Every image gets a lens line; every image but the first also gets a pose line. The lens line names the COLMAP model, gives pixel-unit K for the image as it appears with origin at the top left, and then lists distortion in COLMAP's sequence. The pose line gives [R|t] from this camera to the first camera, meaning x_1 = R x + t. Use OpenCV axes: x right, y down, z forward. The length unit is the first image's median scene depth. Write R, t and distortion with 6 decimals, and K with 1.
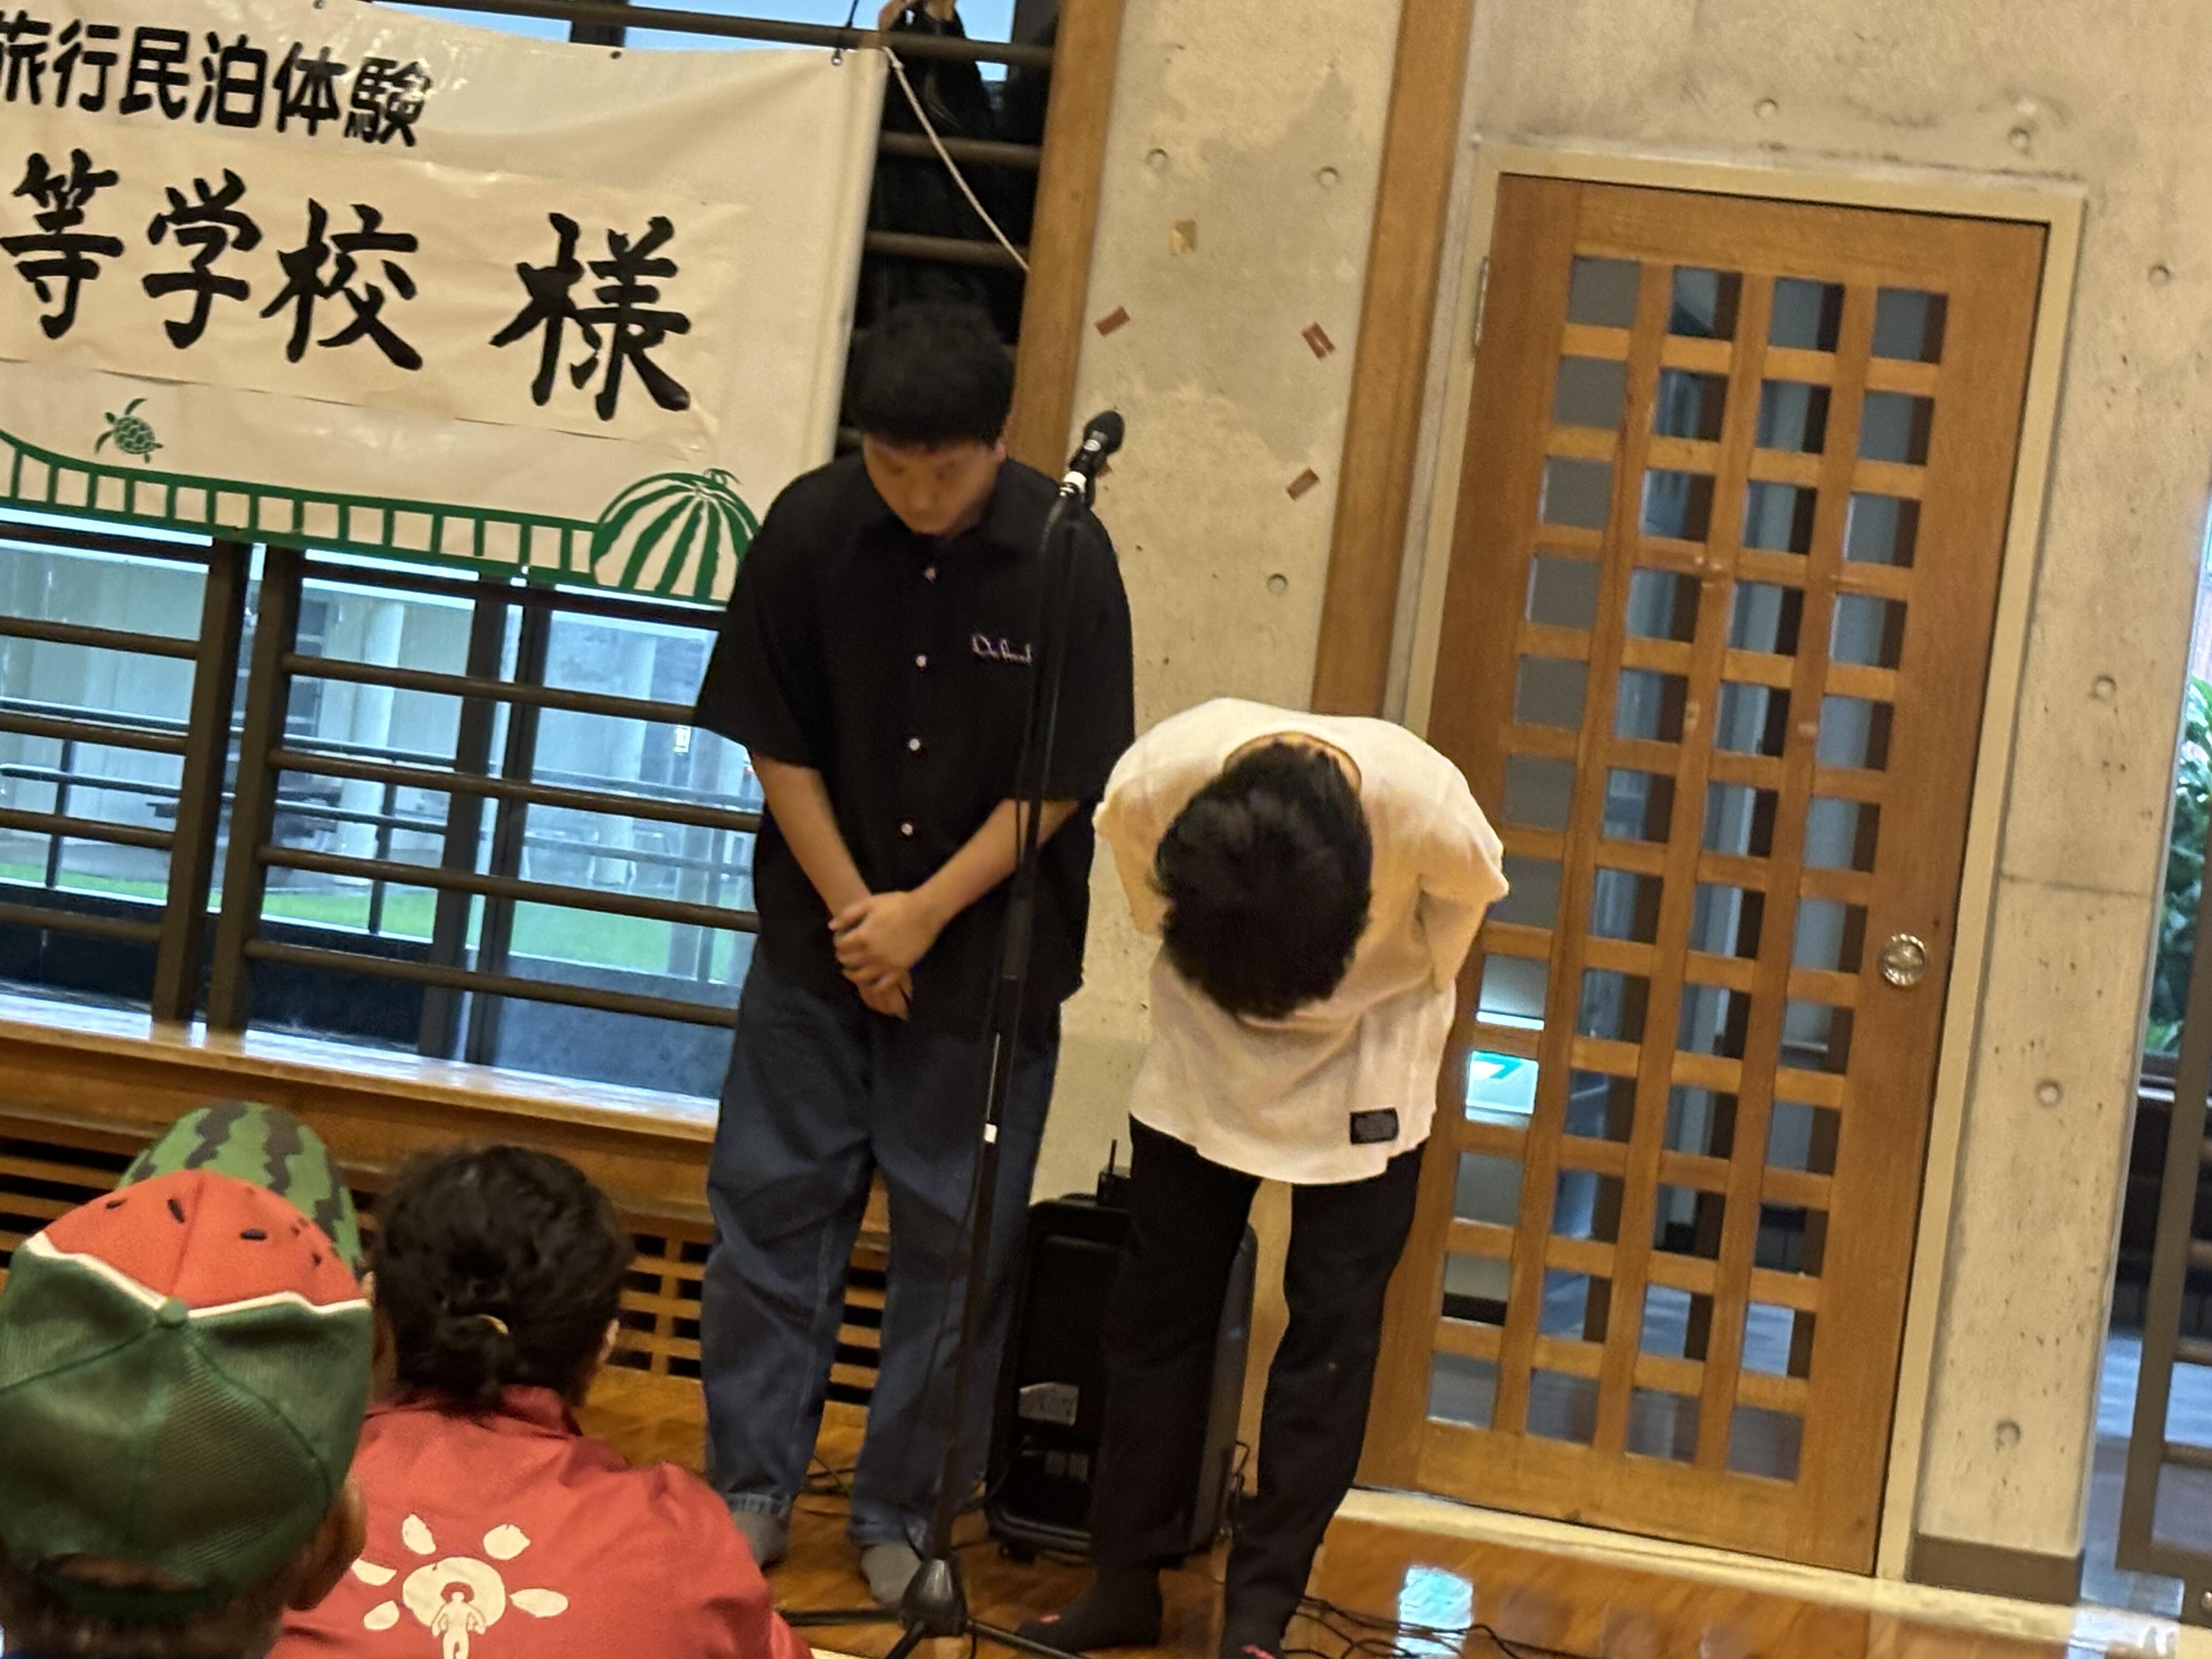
lens RADIAL K [[5292.9, 0, 1150.2], [0, 5292.9, 938.7], [0, 0, 1]] dist [0.228612, 0.000000]
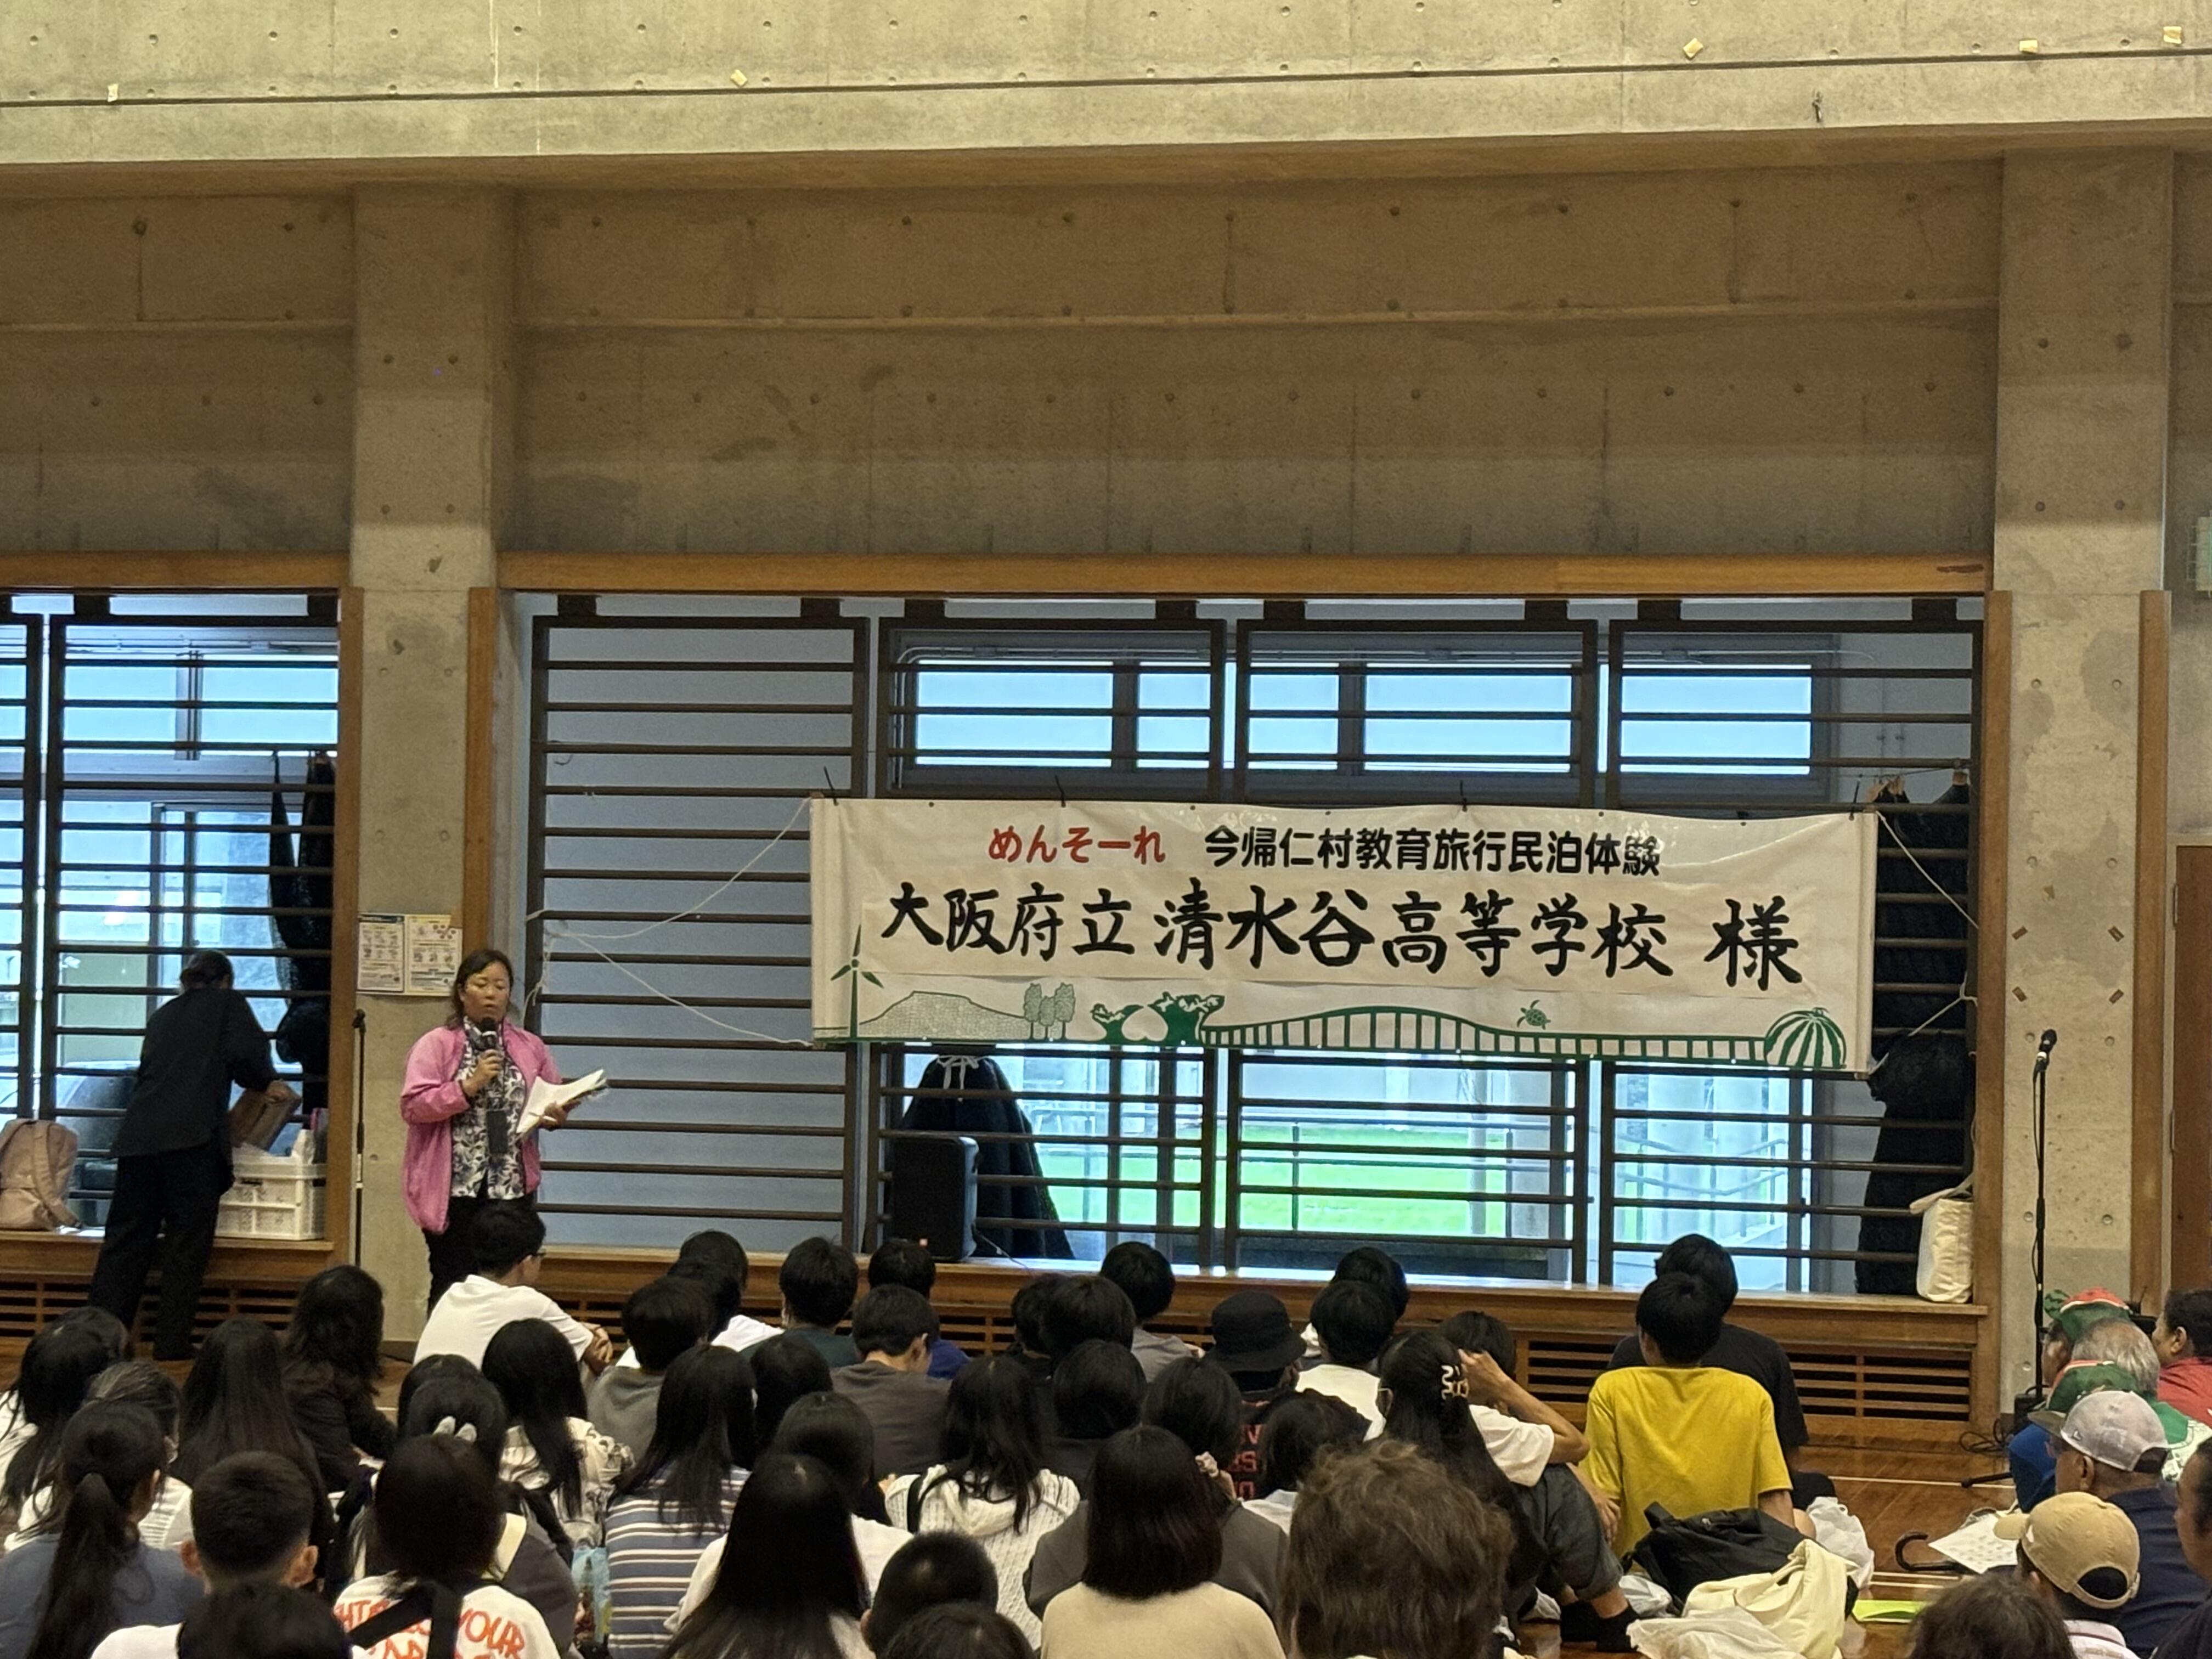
lens RADIAL K [[5413.0, 0, 1103.8], [0, 5413.0, 826.2], [0, 0, 1]] dist [0.289545, 0.000000]
pose [[0.994499, -0.104729, 0.001914, -0.367072], [0.104649, 0.992618, -0.061303, -0.054964], [0.004520, 0.061167, 0.998117, -1.237381]]
